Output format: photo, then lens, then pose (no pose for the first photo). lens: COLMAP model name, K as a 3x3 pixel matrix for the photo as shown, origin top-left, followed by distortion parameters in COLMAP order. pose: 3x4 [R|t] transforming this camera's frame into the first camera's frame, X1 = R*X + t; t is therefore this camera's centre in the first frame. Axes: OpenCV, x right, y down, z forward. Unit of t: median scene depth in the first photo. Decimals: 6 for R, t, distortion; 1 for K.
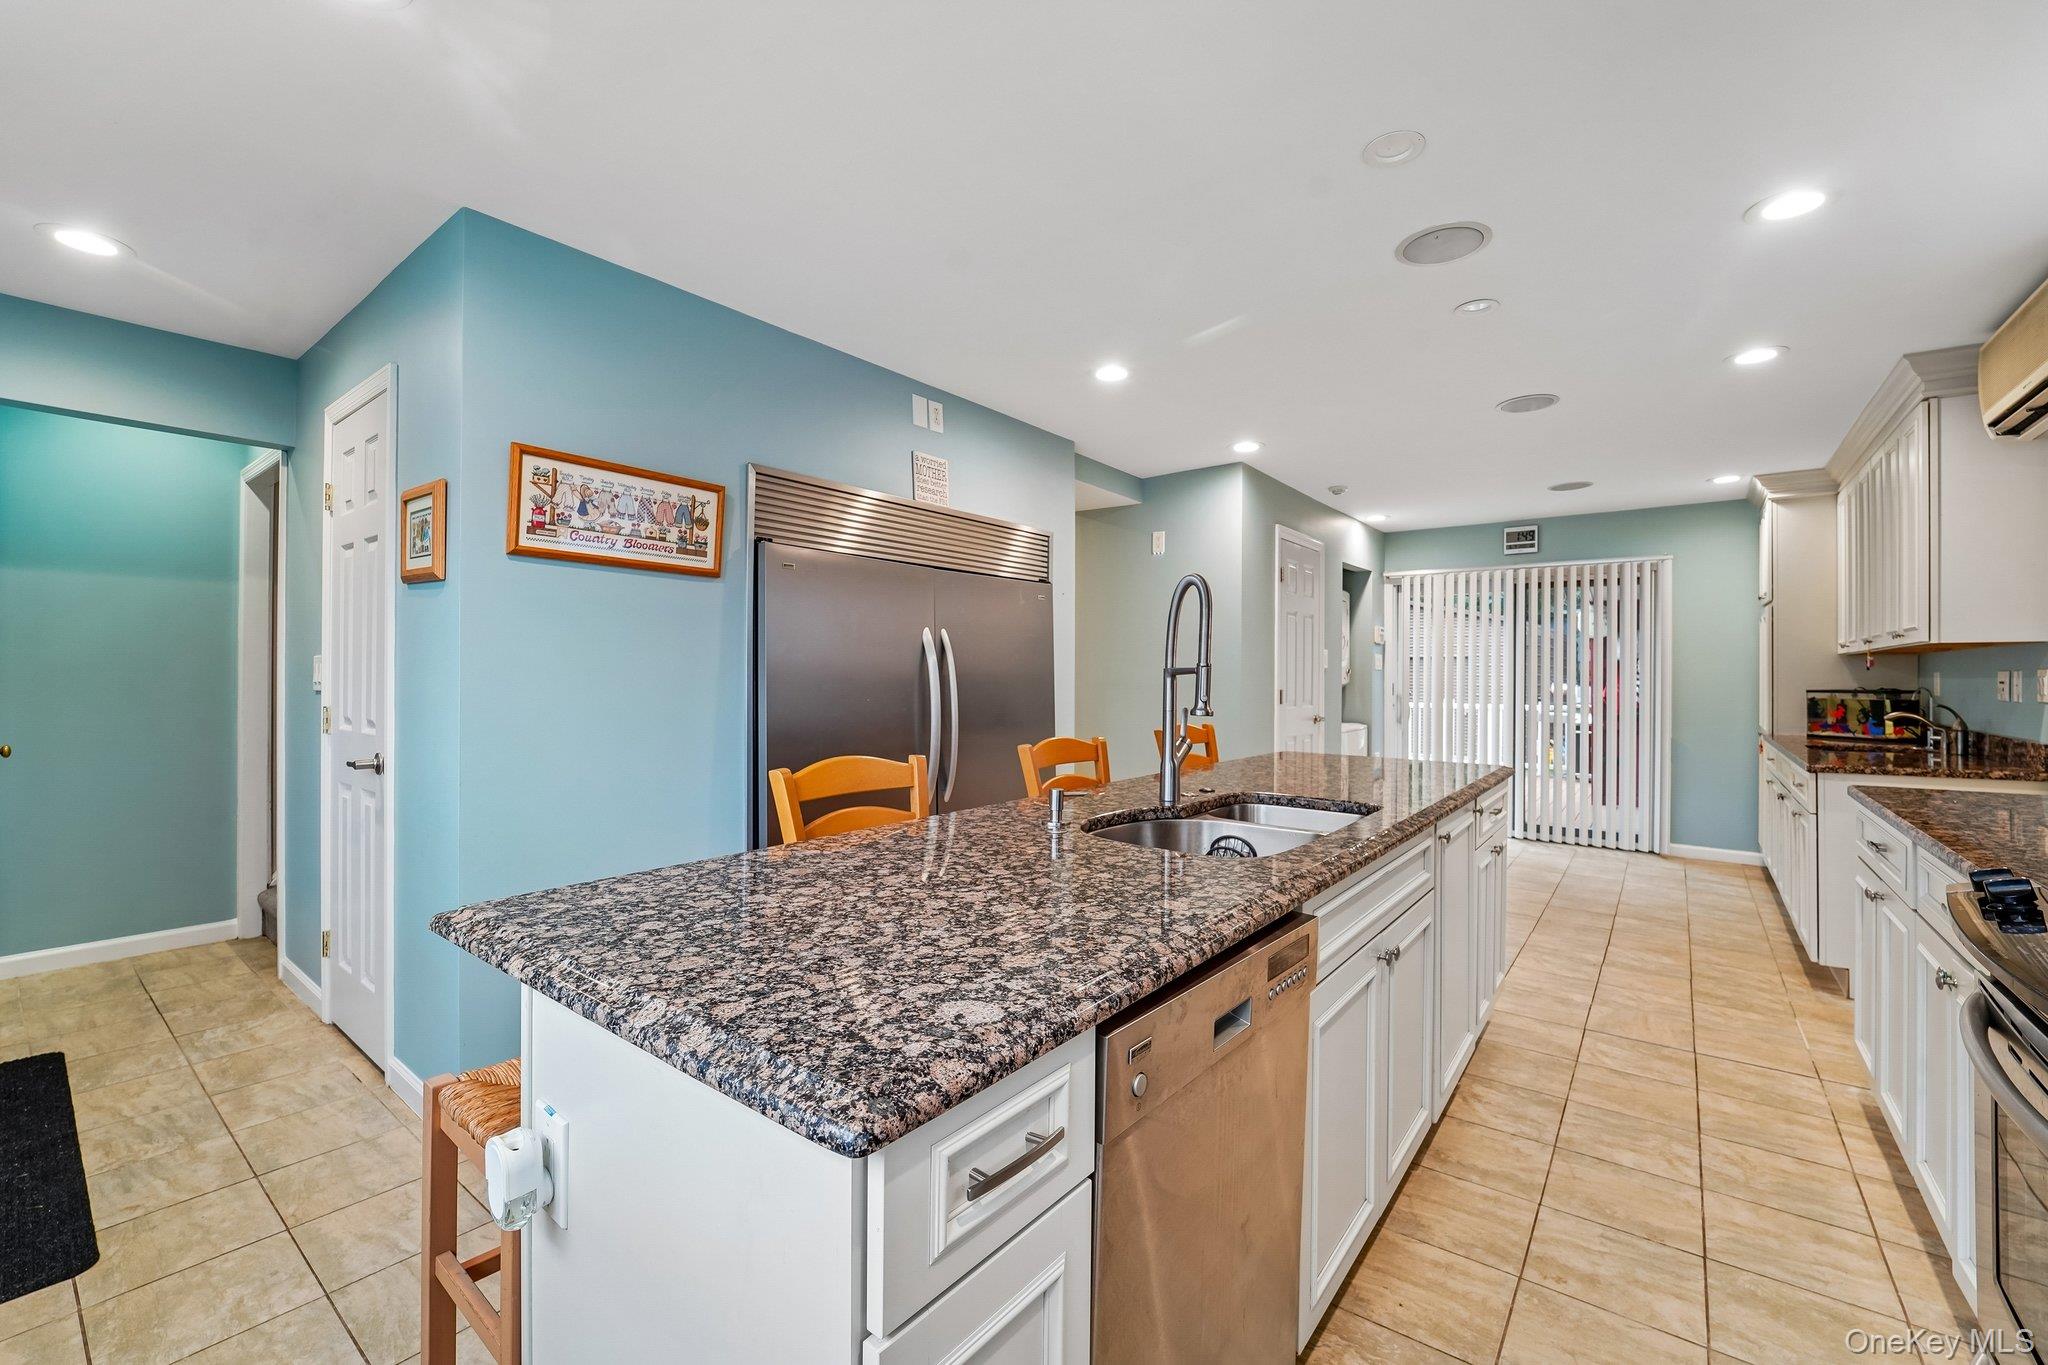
lens RADIAL K [[852.0, 0, 1022.2], [0, 852.0, 677.9], [0, 0, 1]] dist [-0.010222, -0.000416]
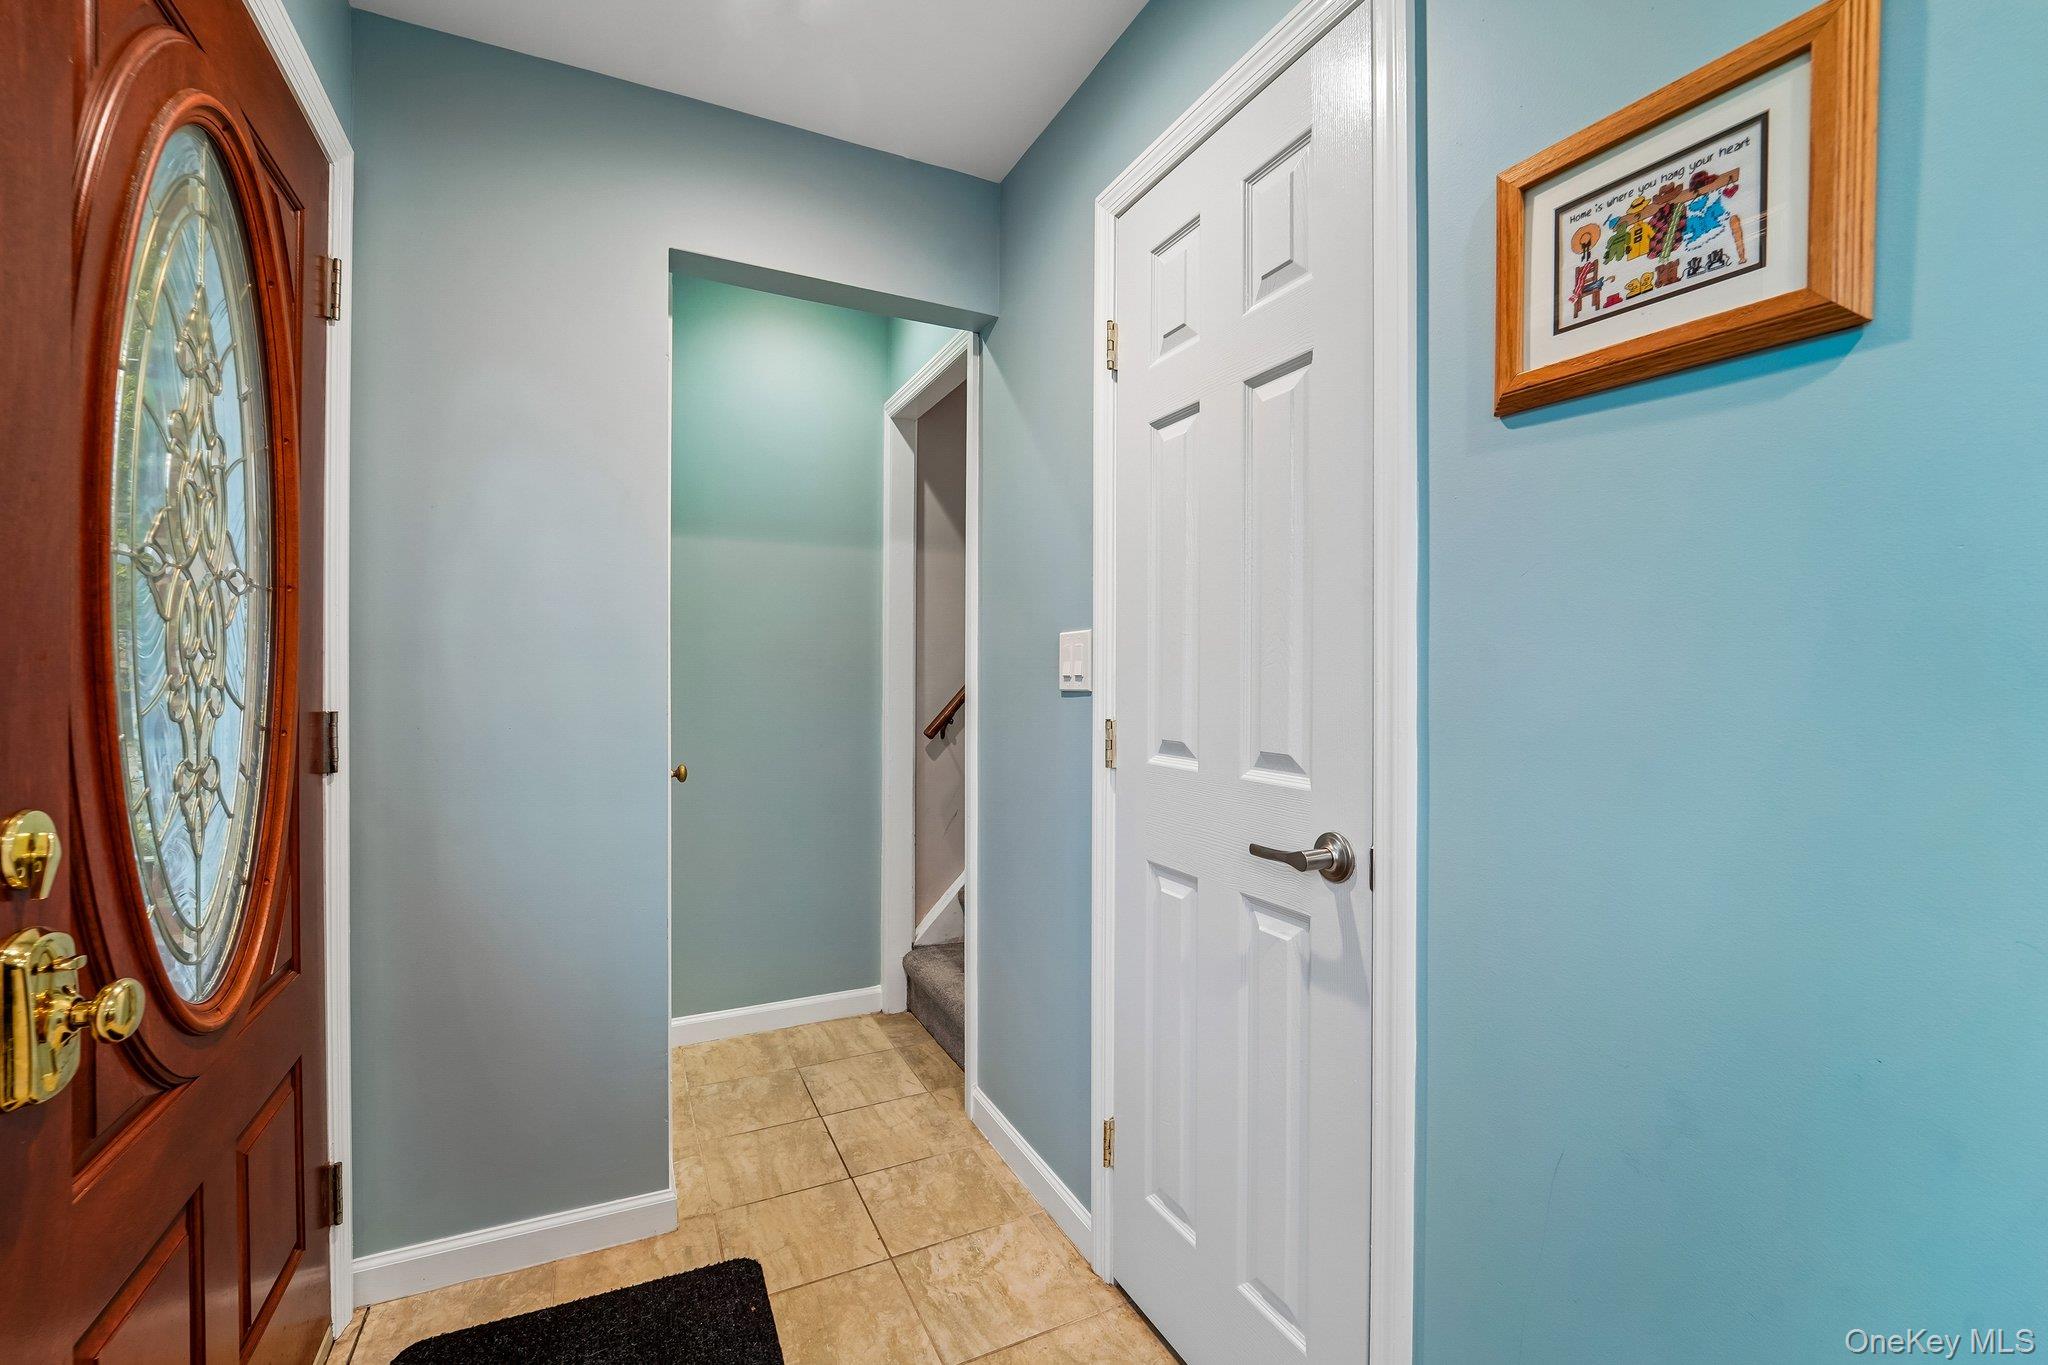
lens RADIAL K [[852.0, 0, 1023.0], [0, 852.0, 684.5], [0, 0, 1]] dist [-0.010222, -0.000416]
pose [[0.902119, 0.003340, -0.431474, -0.559707], [-0.001783, 0.999990, 0.004014, 0.007883], [0.431484, -0.002852, 0.902116, 0.415036]]
